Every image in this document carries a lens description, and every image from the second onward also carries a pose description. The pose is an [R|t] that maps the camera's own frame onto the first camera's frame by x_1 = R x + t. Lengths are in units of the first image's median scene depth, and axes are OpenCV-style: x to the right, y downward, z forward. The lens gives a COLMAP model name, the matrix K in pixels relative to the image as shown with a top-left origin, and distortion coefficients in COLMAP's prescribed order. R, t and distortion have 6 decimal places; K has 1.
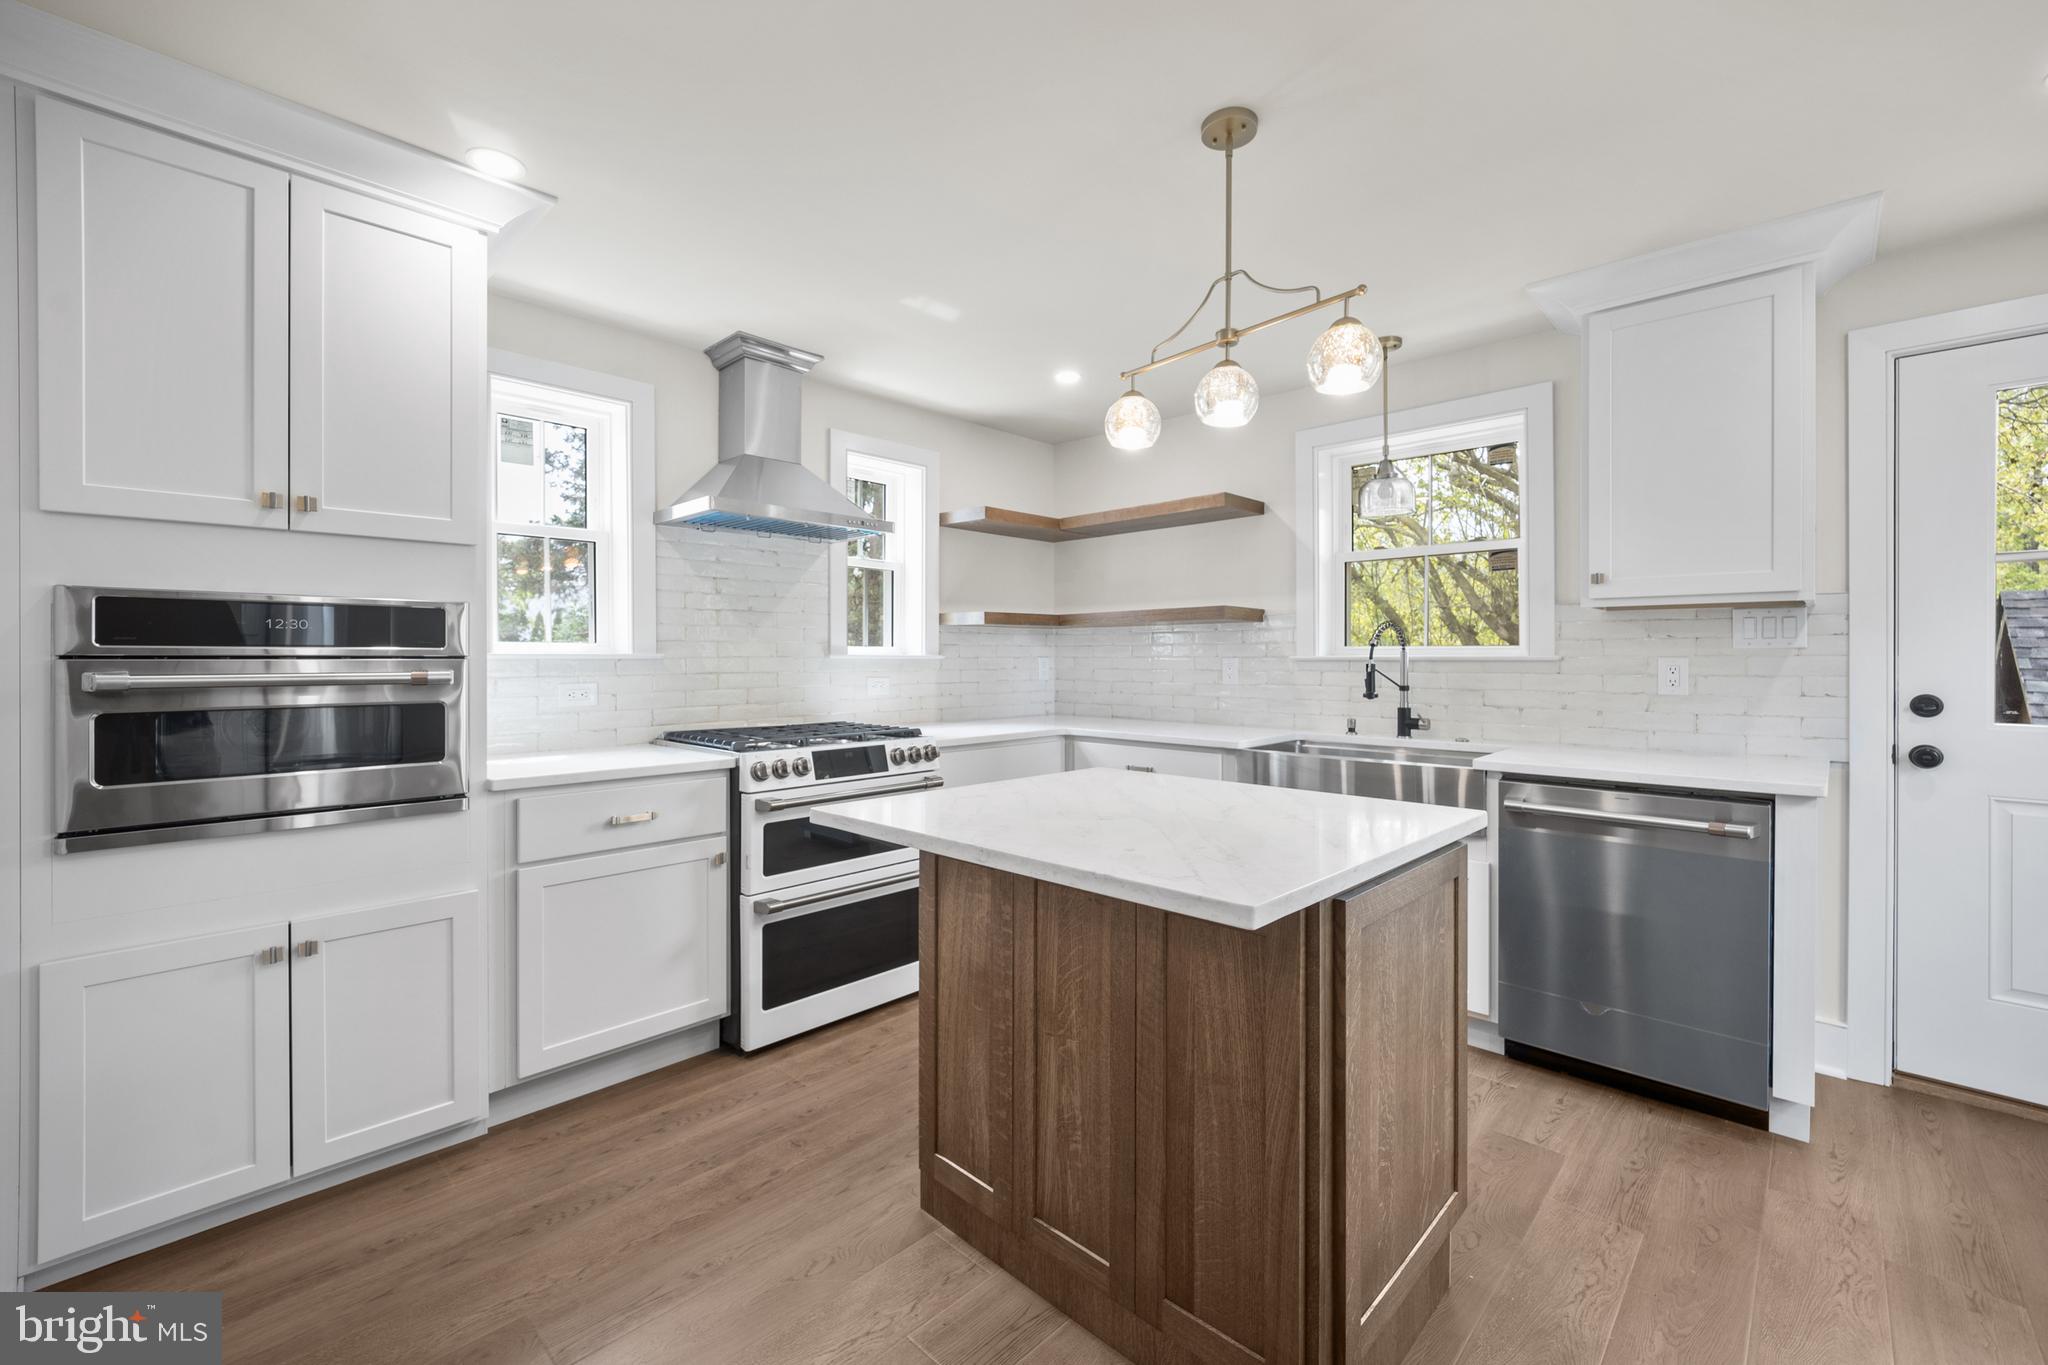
lens RADIAL K [[838.9, 0, 996.5], [0, 838.9, 662.7], [0, 0, 1]] dist [-0.009662, -0.000520]
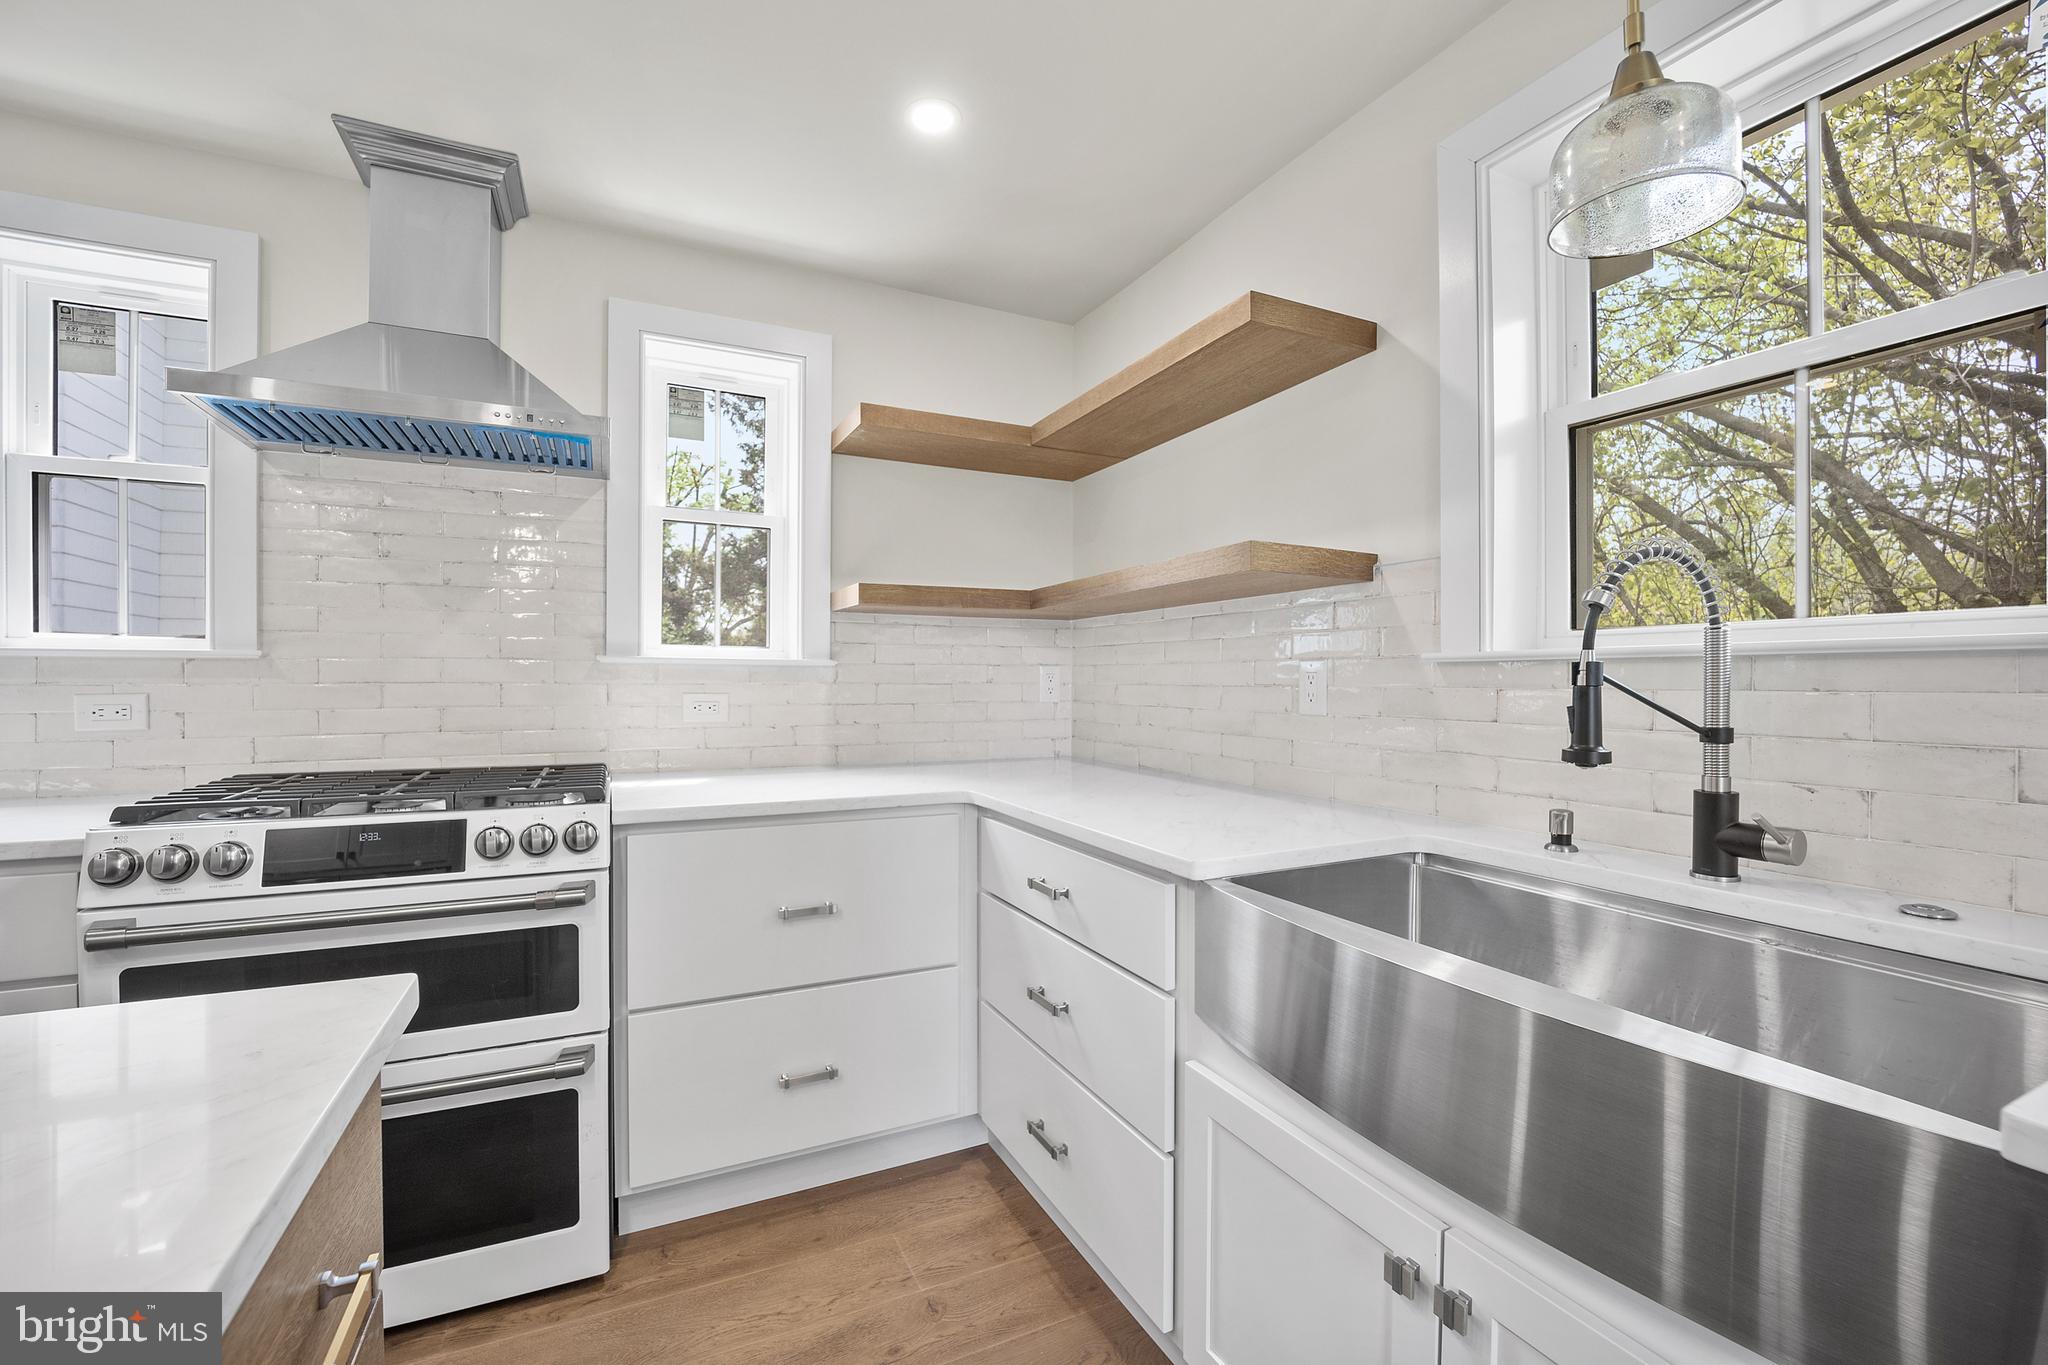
lens RADIAL K [[838.9, 0, 982.7], [0, 838.9, 683.2], [0, 0, 1]] dist [-0.009662, -0.000520]
pose [[0.936619, 0.004261, -0.350324, 0.340252], [-0.004481, 0.999990, 0.000181, 0.010557], [0.350321, 0.001400, 0.936629, 0.600887]]
